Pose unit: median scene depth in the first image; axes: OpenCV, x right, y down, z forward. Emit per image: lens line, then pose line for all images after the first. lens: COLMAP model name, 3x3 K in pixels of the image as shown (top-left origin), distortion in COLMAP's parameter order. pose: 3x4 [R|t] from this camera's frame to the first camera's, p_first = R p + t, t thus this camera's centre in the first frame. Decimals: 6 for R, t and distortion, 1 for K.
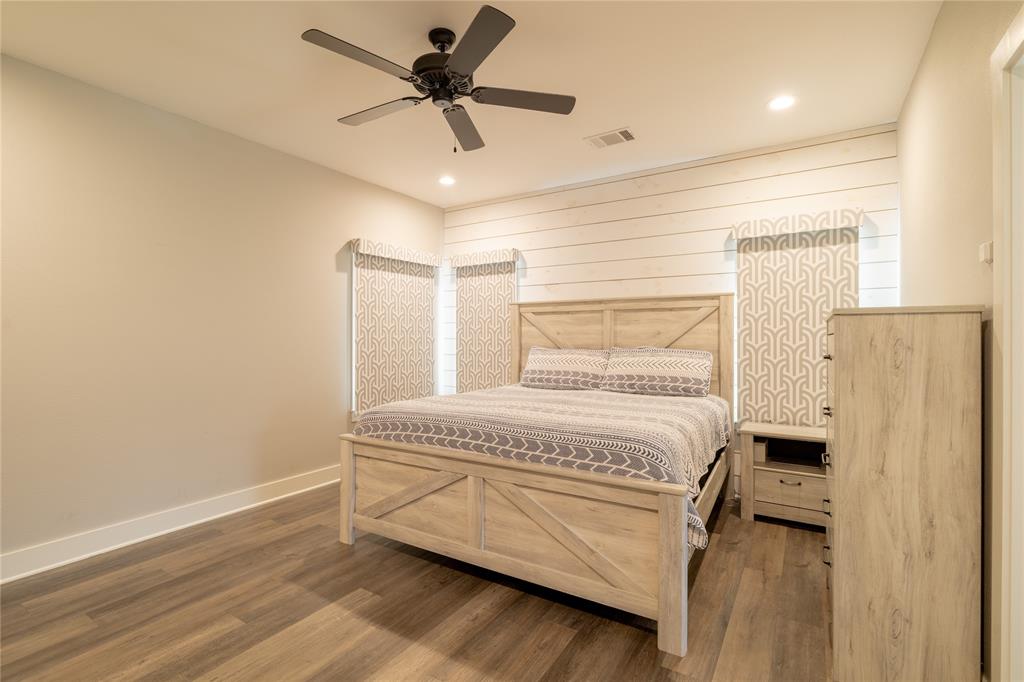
lens RADIAL K [[473.1, 0, 513.0], [0, 473.1, 337.9], [0, 0, 1]] dist [-0.001729, 0.000293]
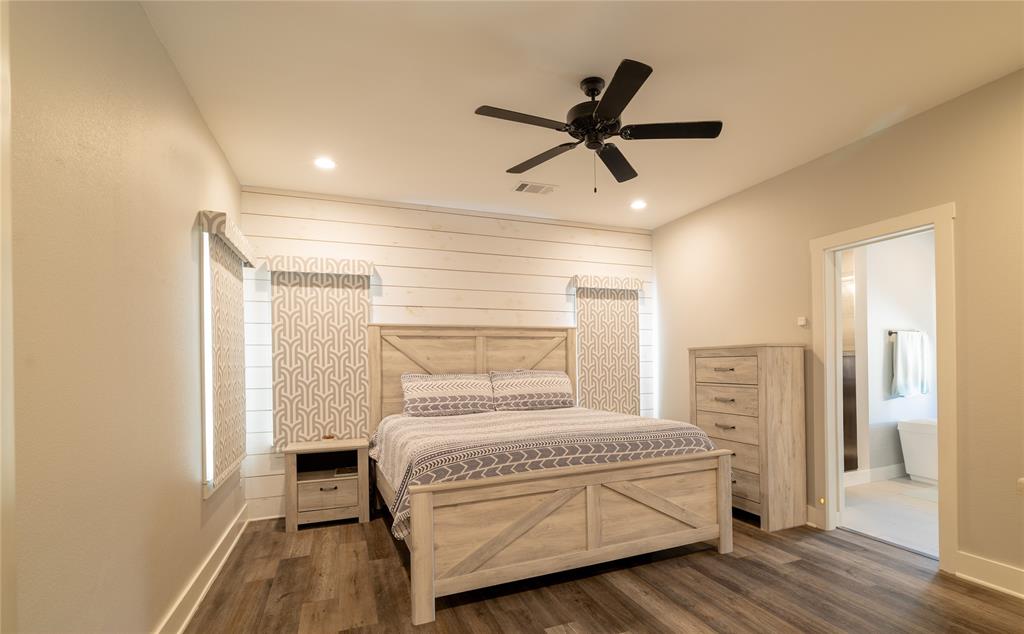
lens RADIAL K [[489.2, 0, 560.0], [0, 489.2, 361.7], [0, 0, 1]] dist [0.002443, 0.000090]
pose [[0.554530, -0.009156, 0.832113, -0.692445], [0.015519, 0.999879, 0.000659, 0.000153], [-0.832019, 0.012548, 0.554605, 0.269840]]
